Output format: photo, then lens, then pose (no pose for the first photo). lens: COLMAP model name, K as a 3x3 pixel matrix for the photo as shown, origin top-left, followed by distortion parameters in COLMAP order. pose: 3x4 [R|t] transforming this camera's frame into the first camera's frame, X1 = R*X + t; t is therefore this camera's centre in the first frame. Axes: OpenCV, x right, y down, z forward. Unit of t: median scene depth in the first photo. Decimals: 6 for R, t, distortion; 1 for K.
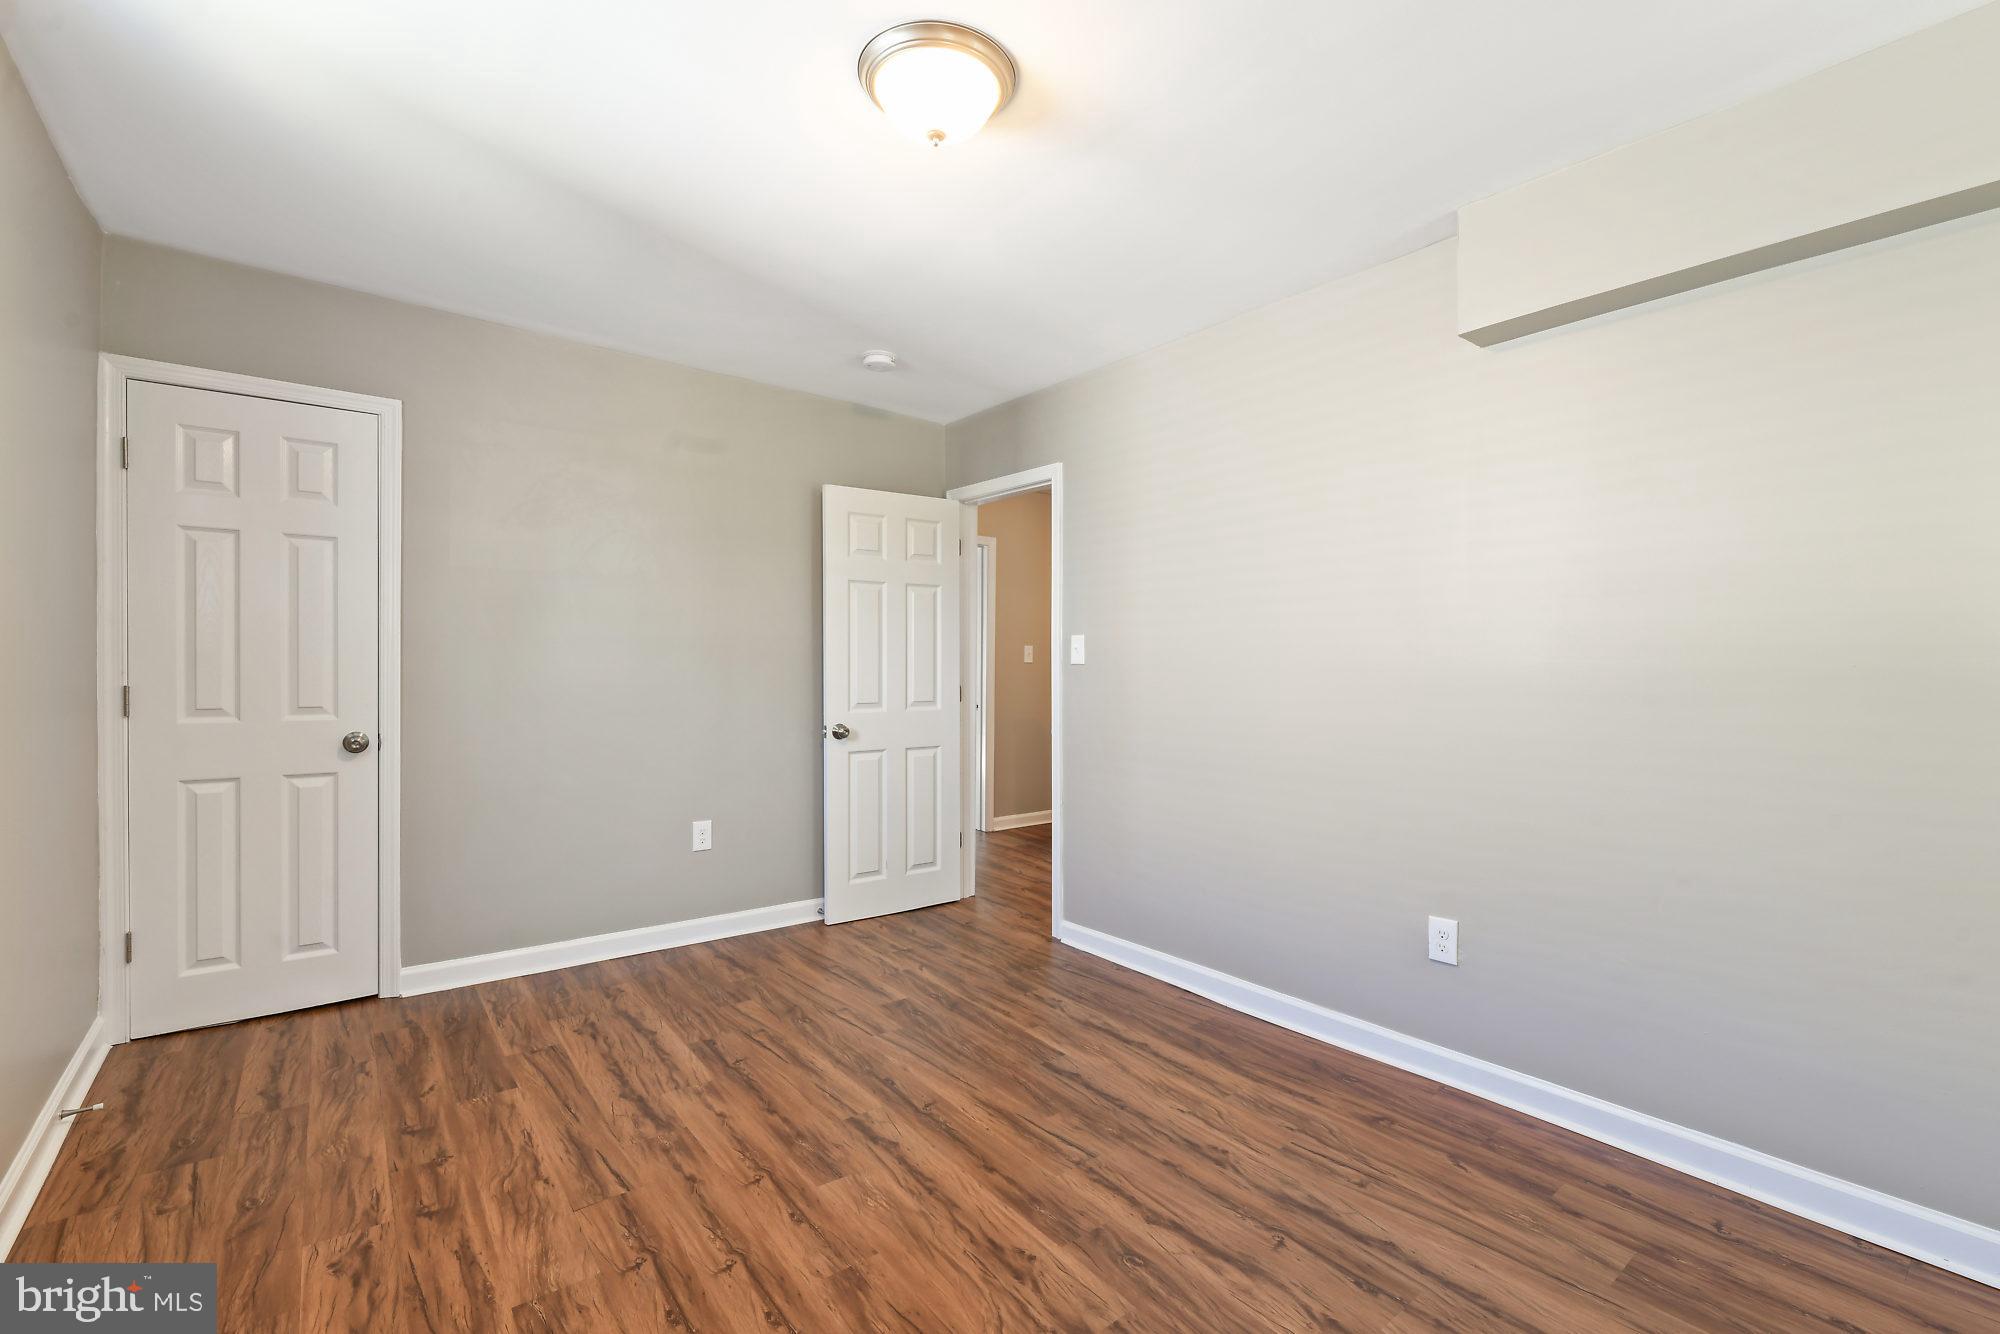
lens RADIAL K [[857.8, 0, 998.7], [0, 857.8, 670.9], [0, 0, 1]] dist [0.001865, -0.003337]
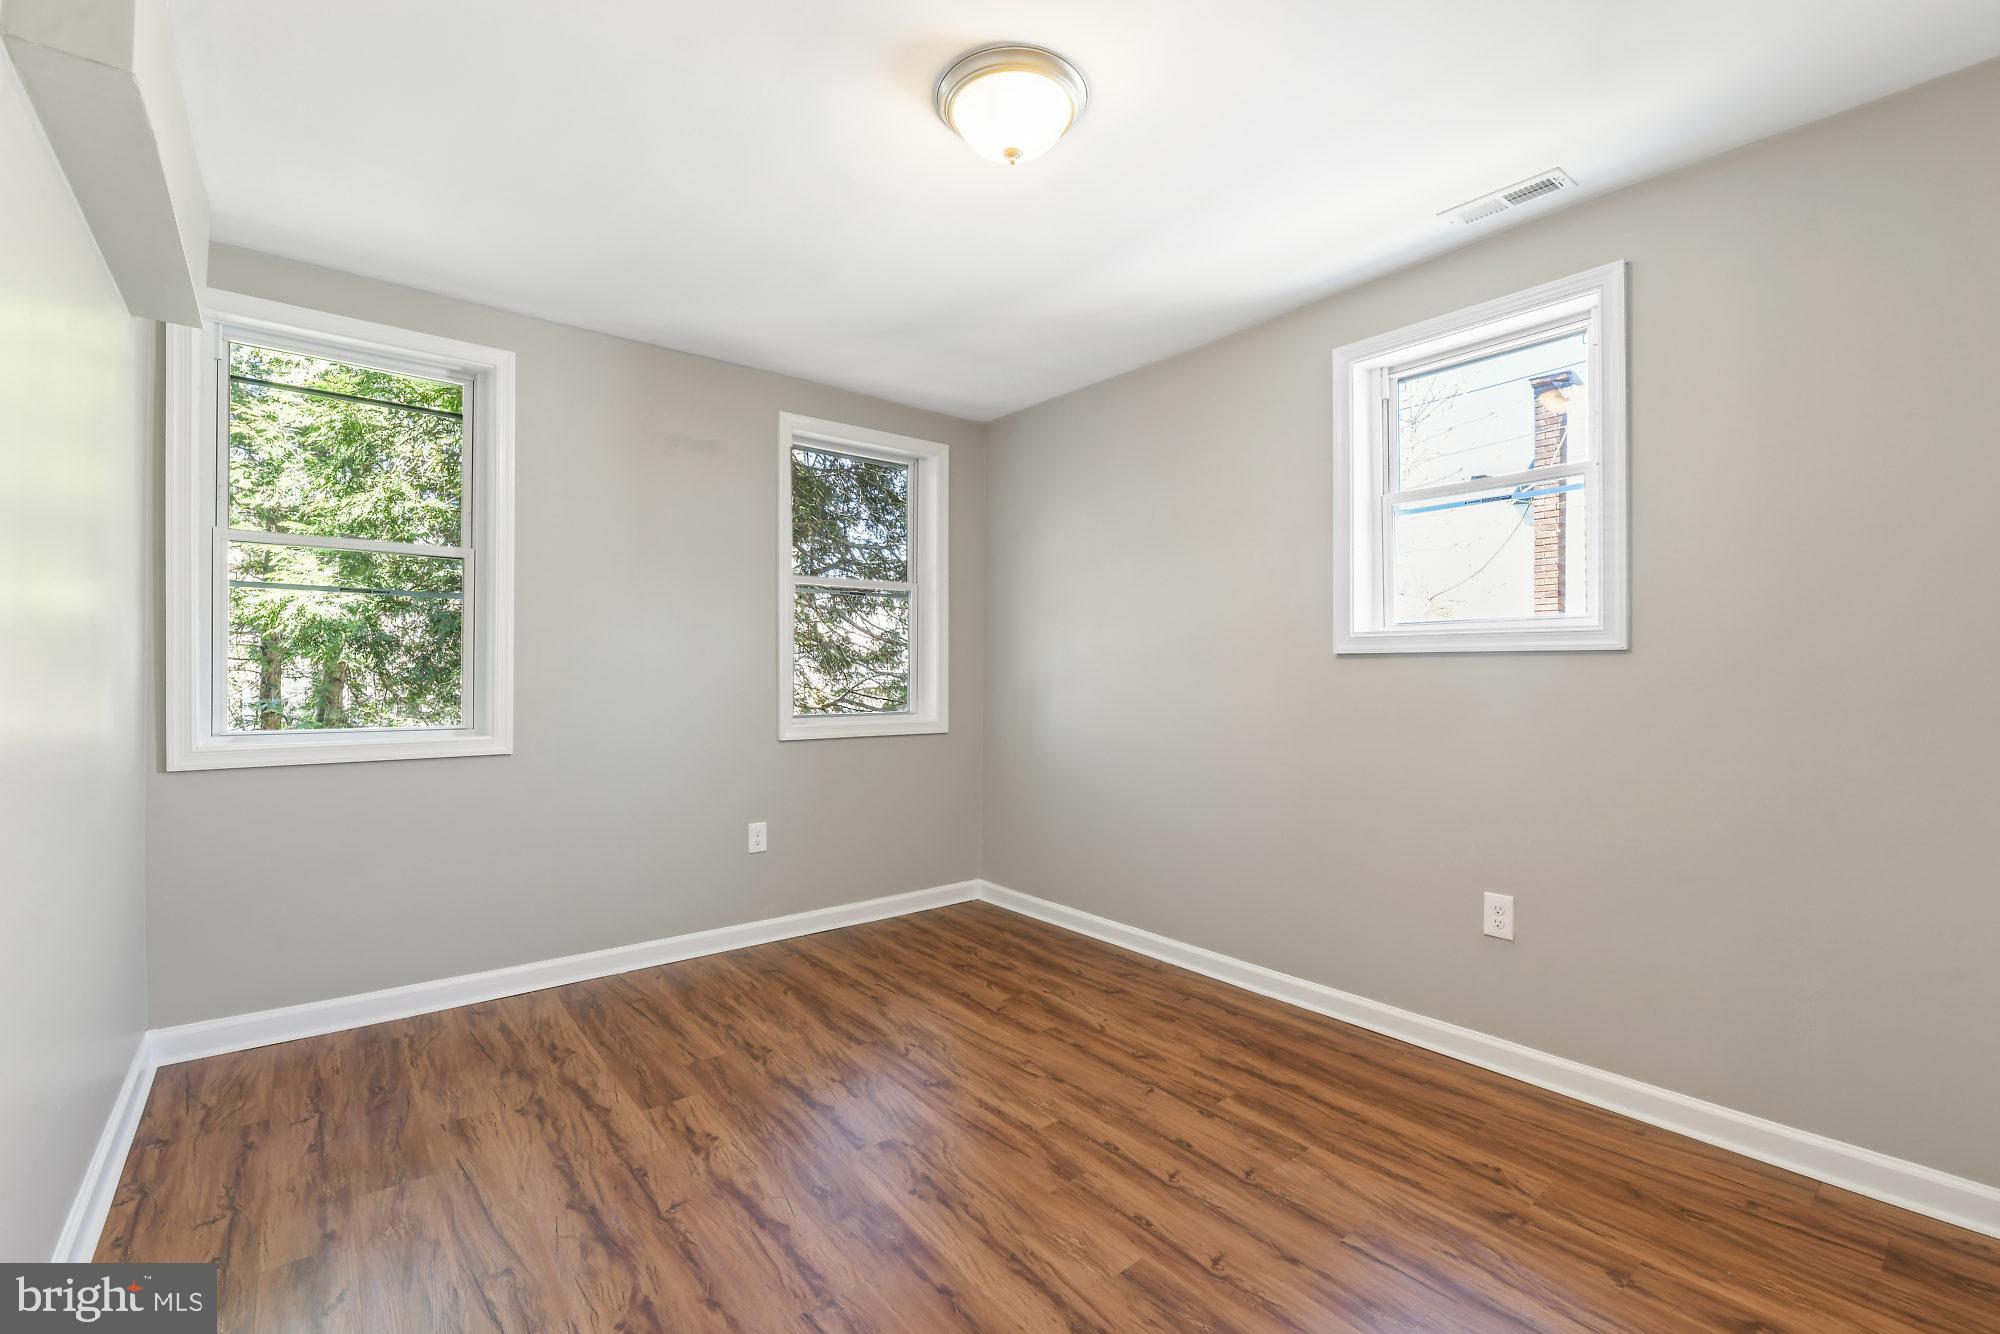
lens RADIAL K [[857.8, 0, 997.3], [0, 857.8, 666.8], [0, 0, 1]] dist [0.001865, -0.003337]
pose [[-0.999849, -0.011821, -0.012711, -0.047531], [-0.011820, 0.999930, -0.000192, -0.003263], [0.012712, -0.000042, -0.999919, 2.027833]]
